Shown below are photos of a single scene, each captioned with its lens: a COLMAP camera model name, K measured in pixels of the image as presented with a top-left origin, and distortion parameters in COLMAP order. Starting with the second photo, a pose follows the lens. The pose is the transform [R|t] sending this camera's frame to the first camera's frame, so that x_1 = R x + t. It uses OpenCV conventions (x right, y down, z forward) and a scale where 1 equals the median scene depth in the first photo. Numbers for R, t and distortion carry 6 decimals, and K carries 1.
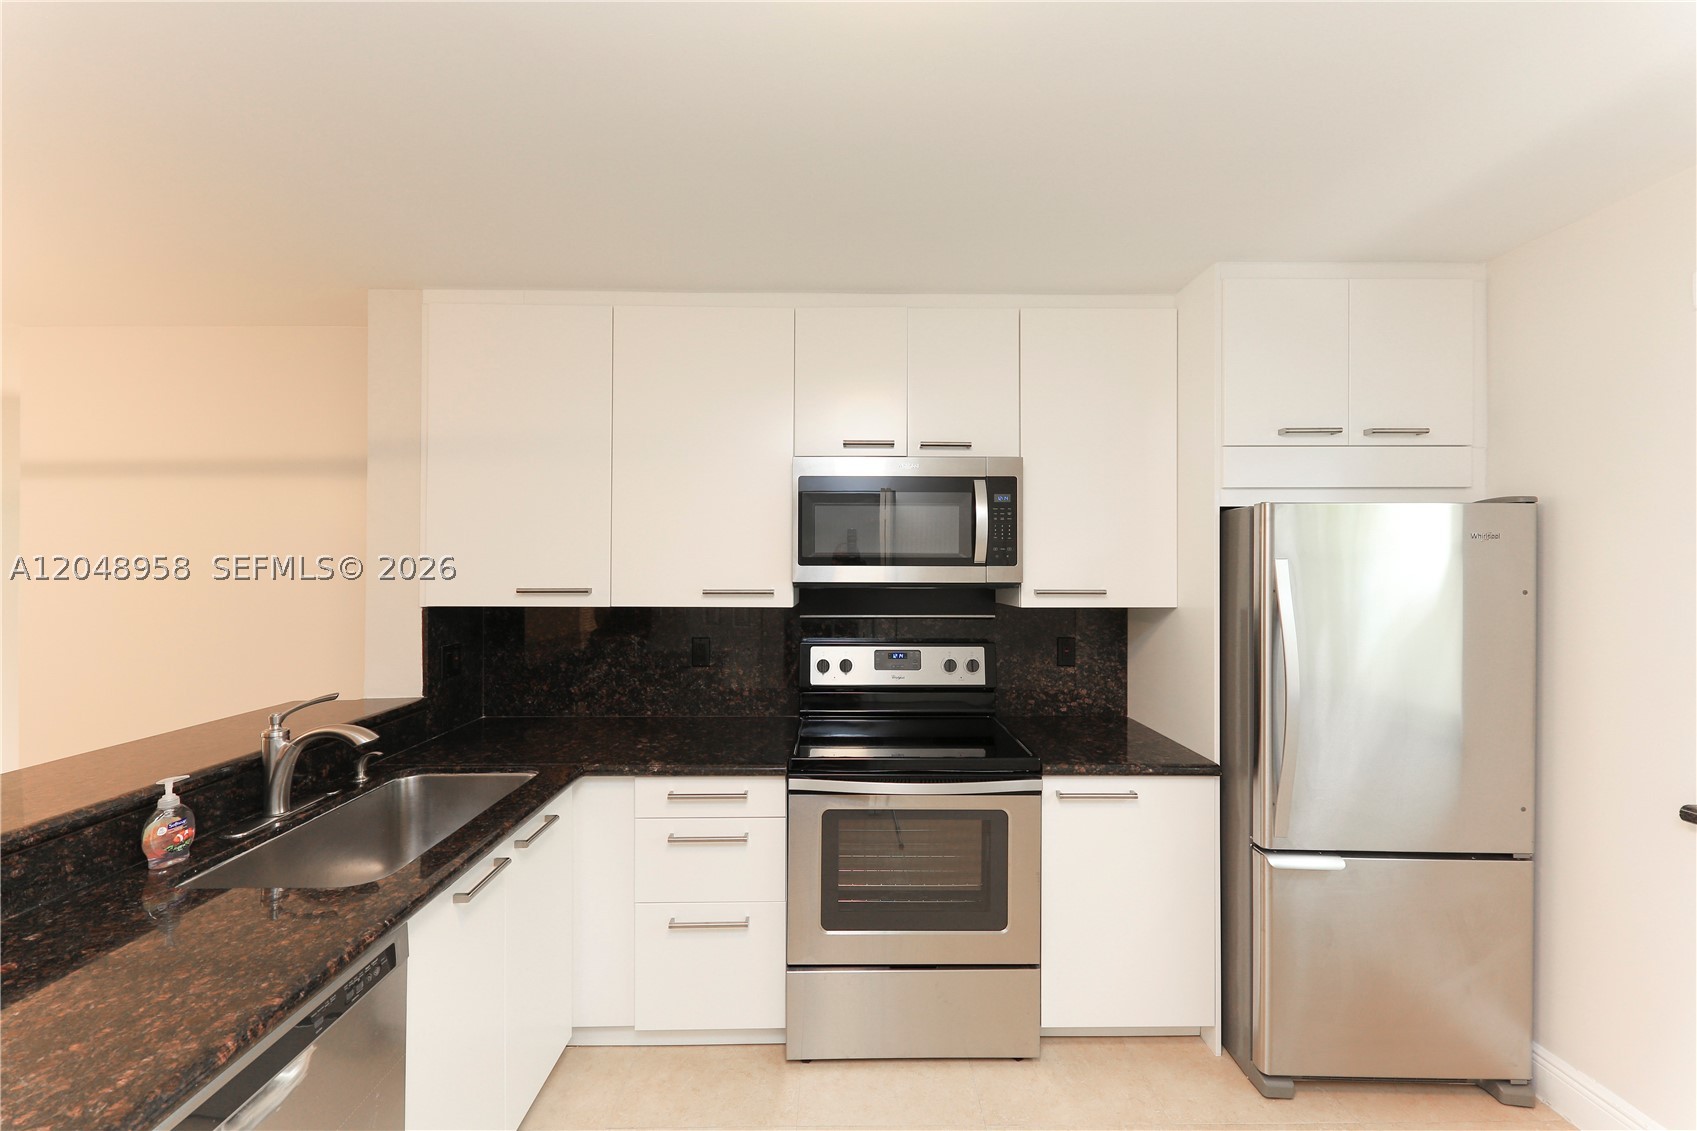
lens RADIAL K [[638.1, 0, 847.1], [0, 638.1, 564.0], [0, 0, 1]] dist [0.000582, 0.000002]
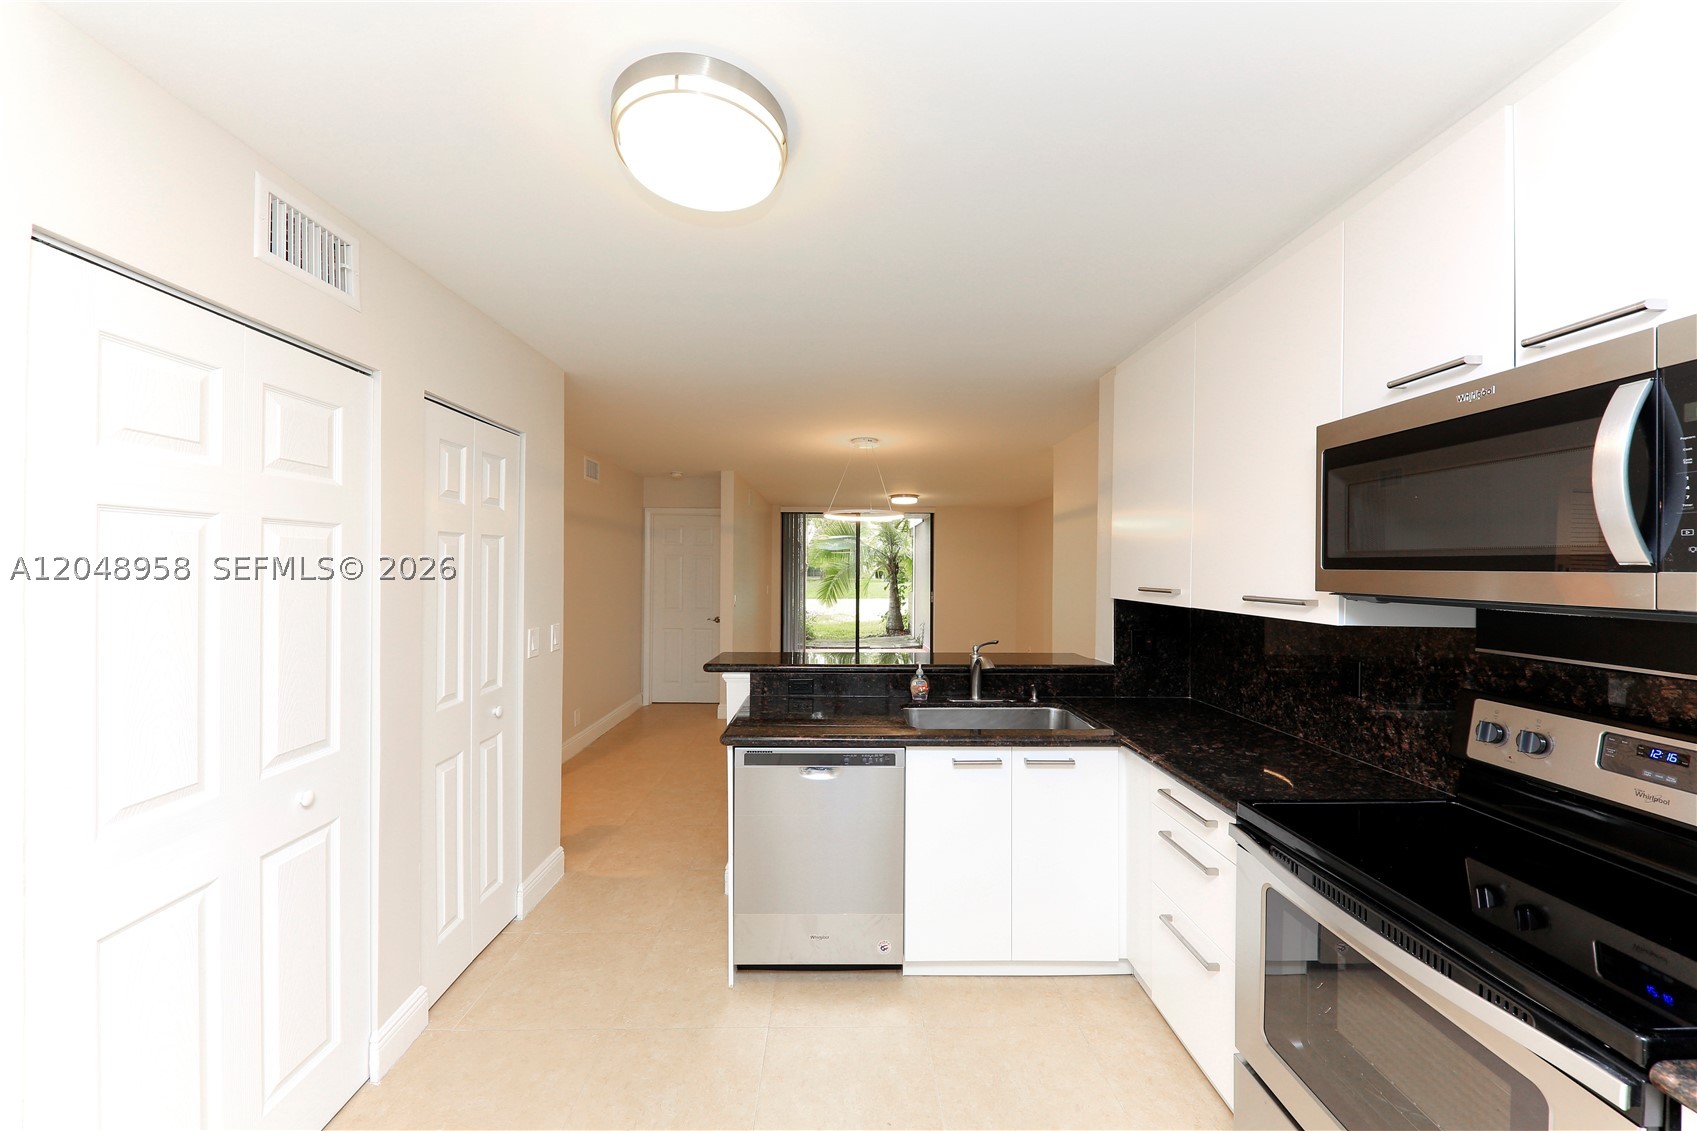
lens RADIAL K [[620.3, 0, 849.5], [0, 620.3, 565.8], [0, 0, 1]] dist [0.001886, 0.000070]
pose [[0.008579, 0.002189, -0.999961, 0.549316], [-0.004280, 0.999989, 0.002152, -0.000662], [0.999954, 0.004261, 0.008588, 0.367942]]
